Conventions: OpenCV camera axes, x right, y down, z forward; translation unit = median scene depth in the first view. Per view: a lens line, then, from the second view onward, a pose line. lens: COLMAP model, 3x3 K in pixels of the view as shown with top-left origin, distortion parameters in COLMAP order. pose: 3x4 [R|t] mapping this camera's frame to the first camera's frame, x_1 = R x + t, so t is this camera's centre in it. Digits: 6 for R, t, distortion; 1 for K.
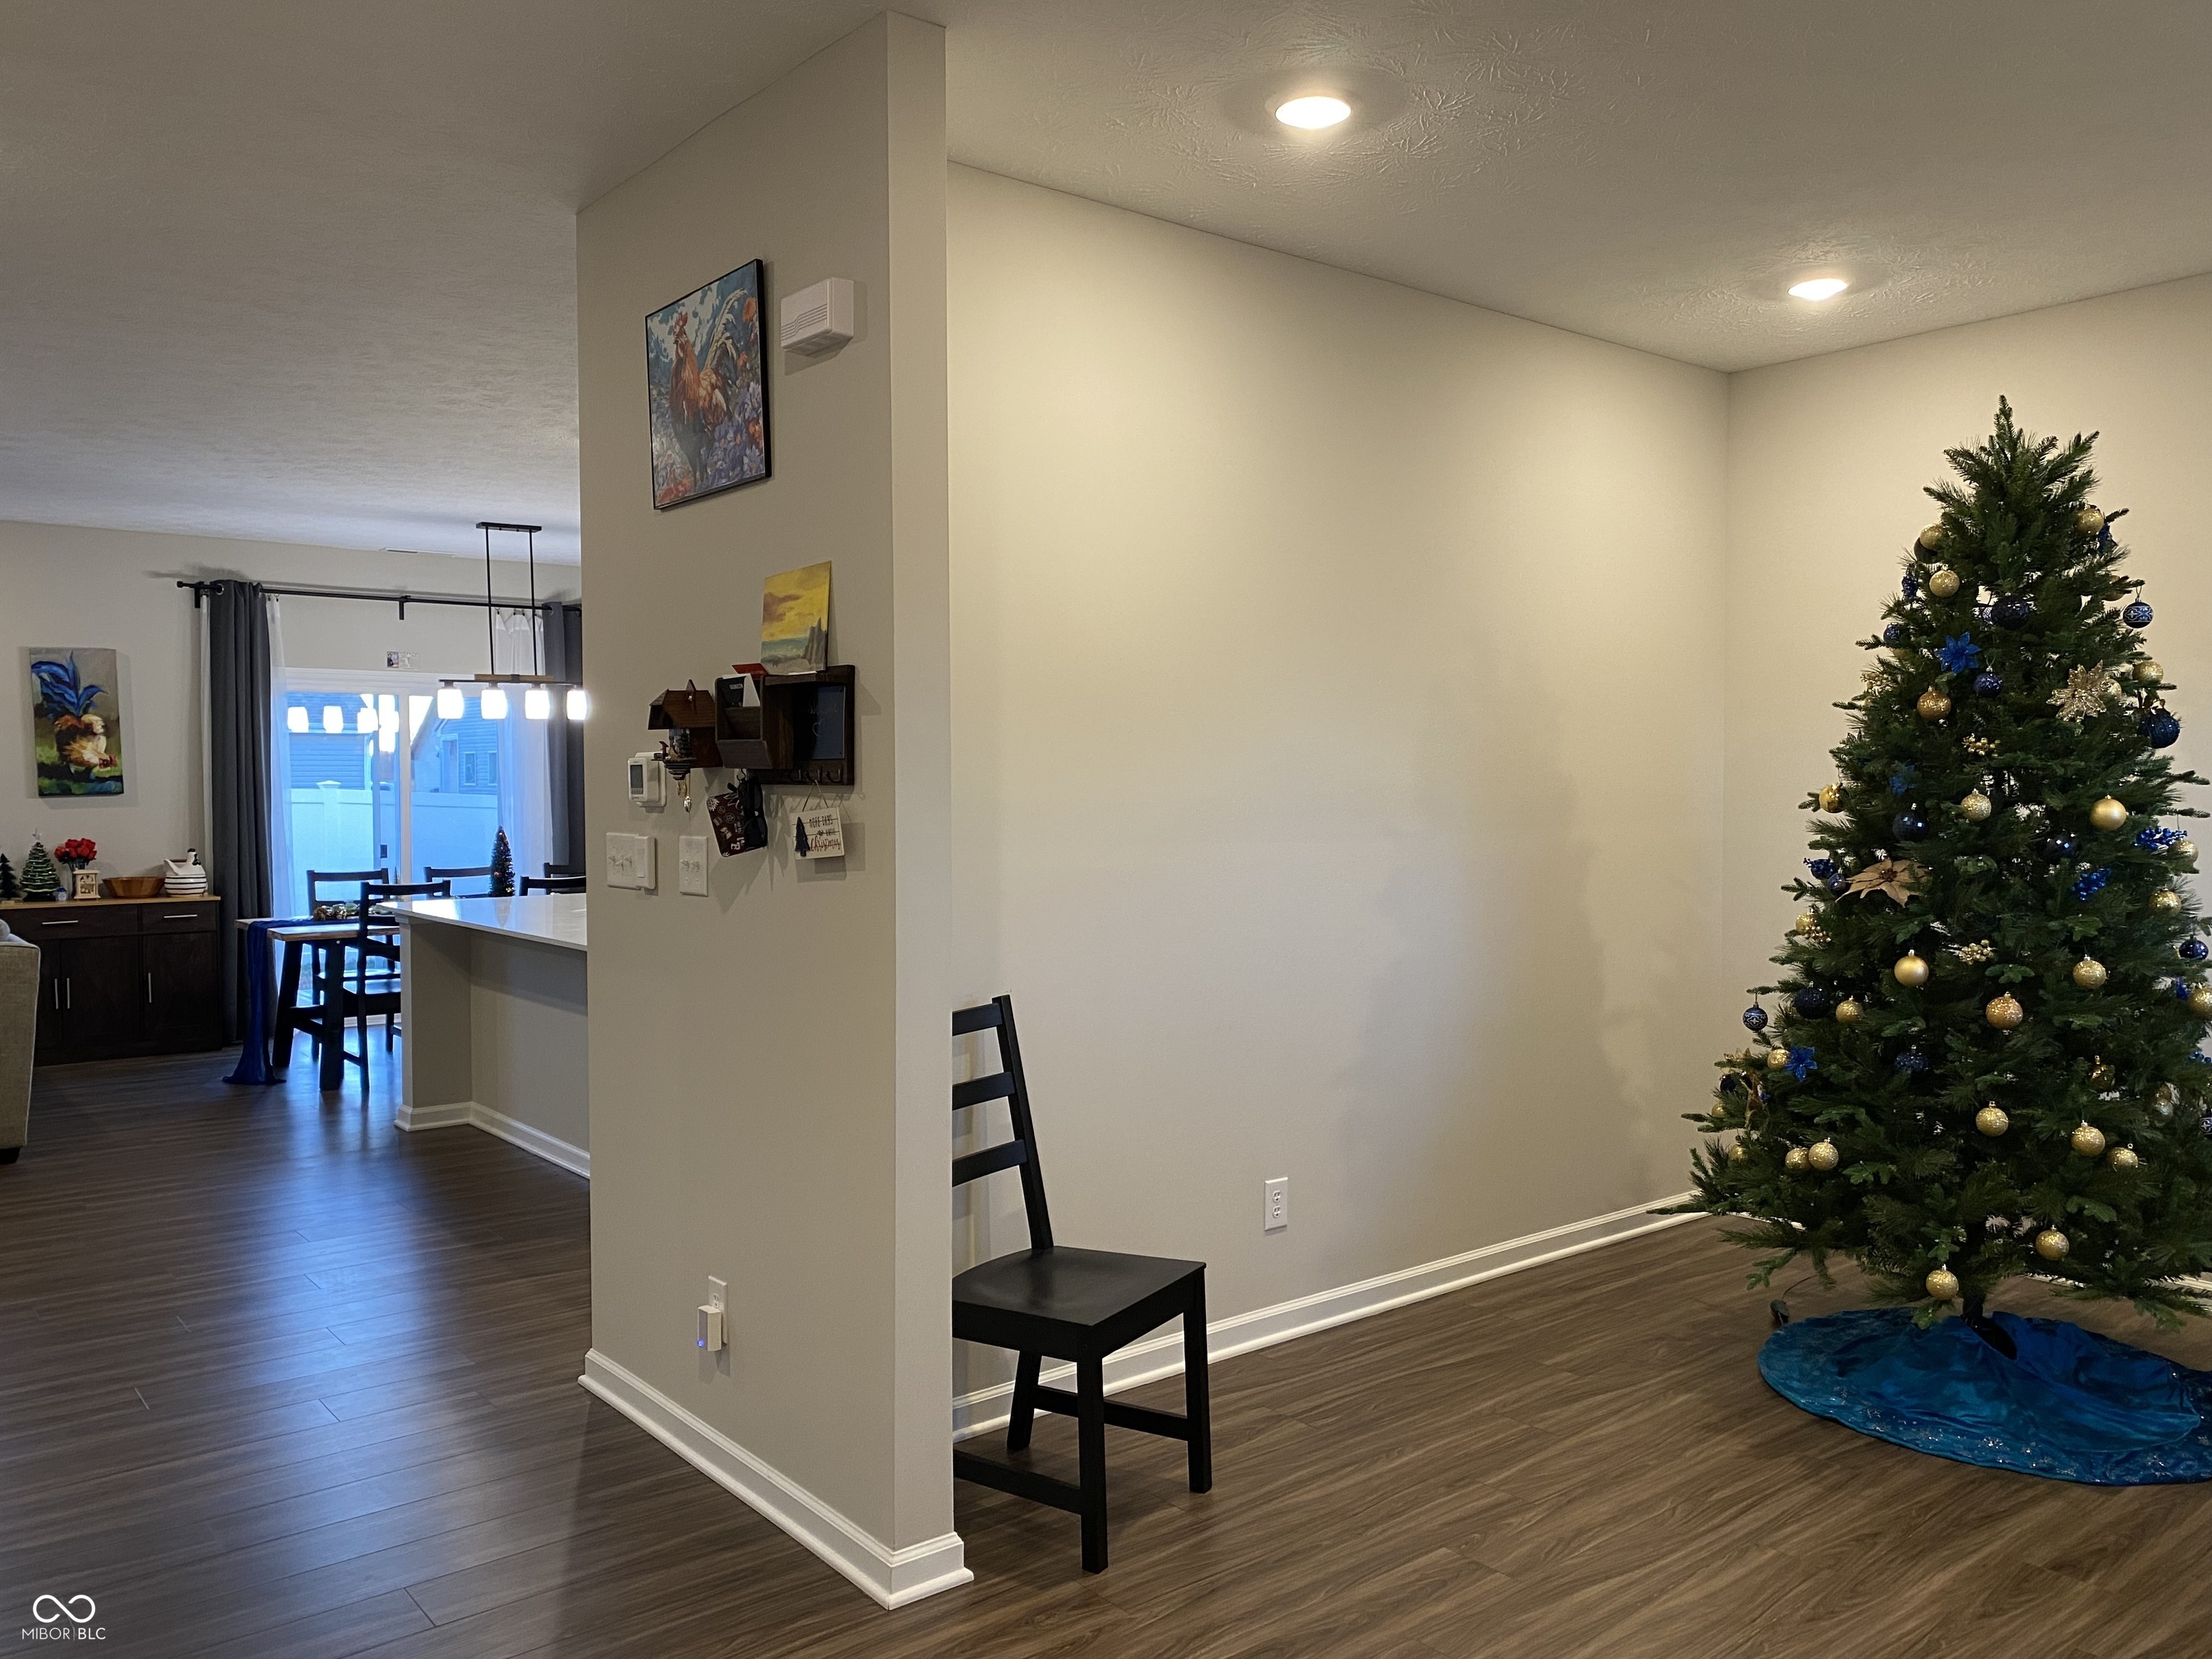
lens RADIAL K [[1672.3, 0, 1121.4], [0, 1672.3, 842.8], [0, 0, 1]] dist [0.045977, -0.067102]
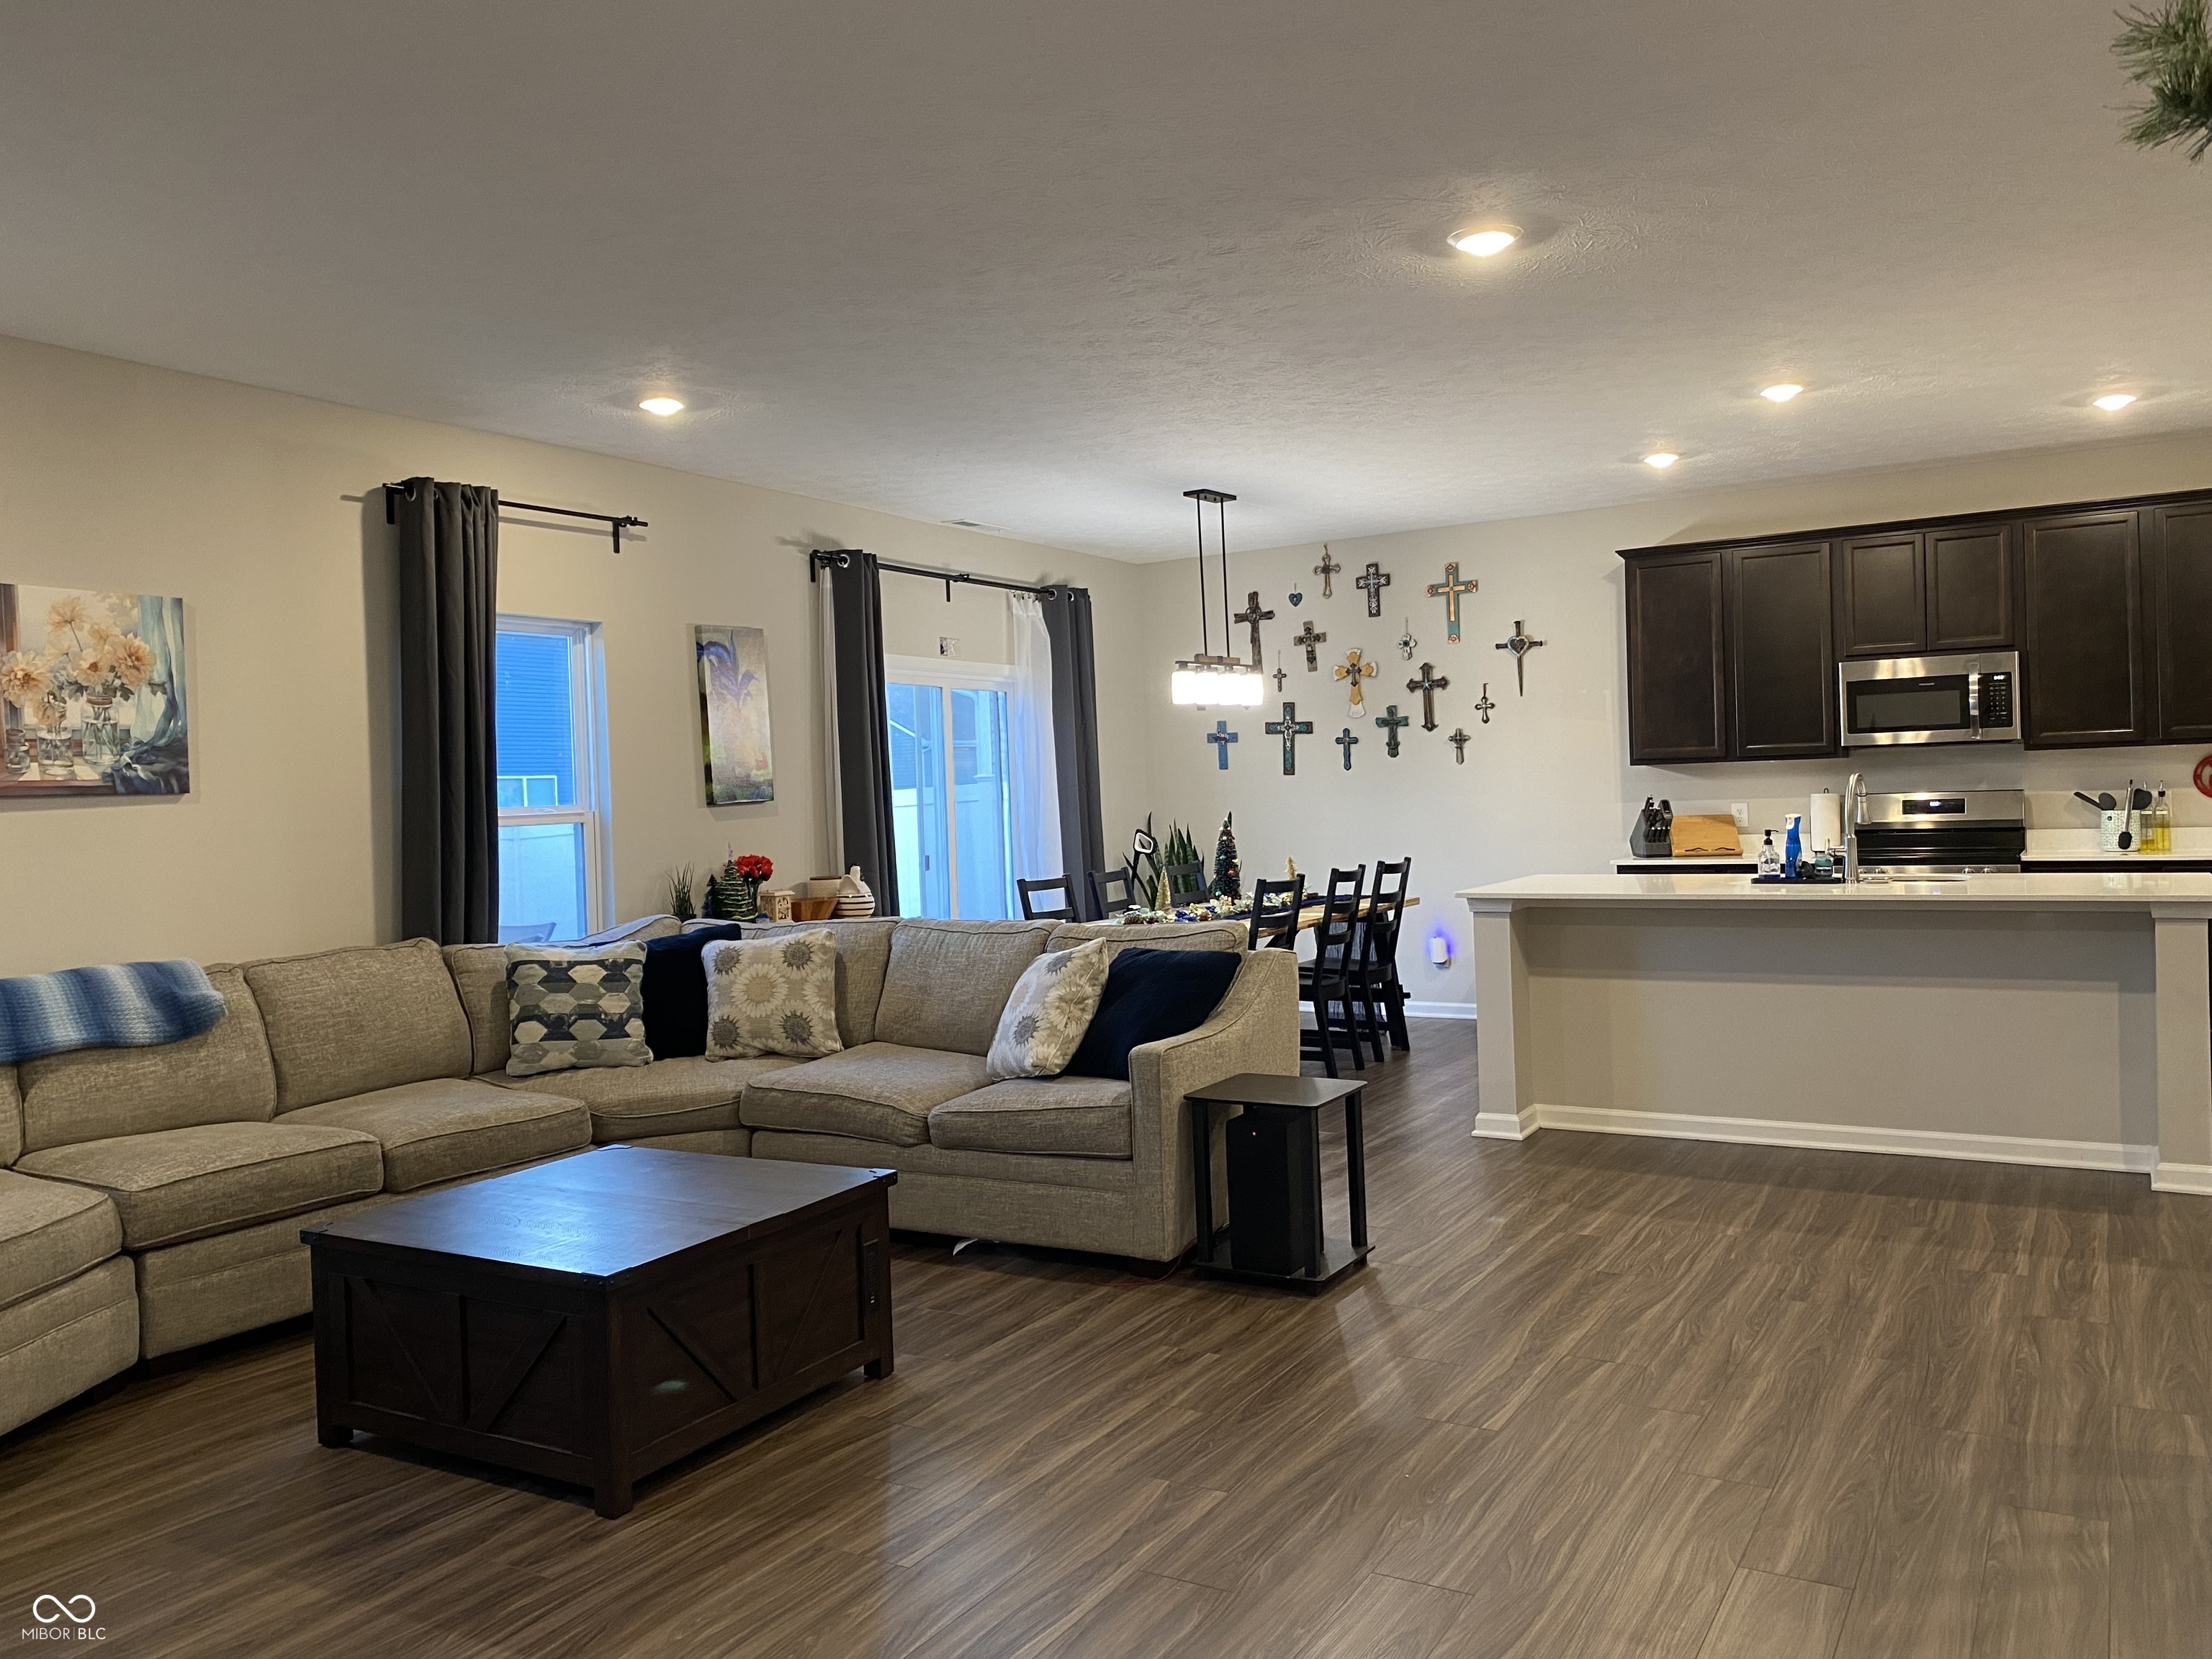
lens RADIAL K [[1672.3, 0, 1089.3], [0, 1672.3, 805.5], [0, 0, 1]] dist [0.045977, -0.067102]
pose [[0.940530, -0.035361, 0.337864, -2.050394], [0.047948, 0.998429, -0.028980, 0.012139], [-0.336309, 0.043456, 0.940749, 0.474506]]
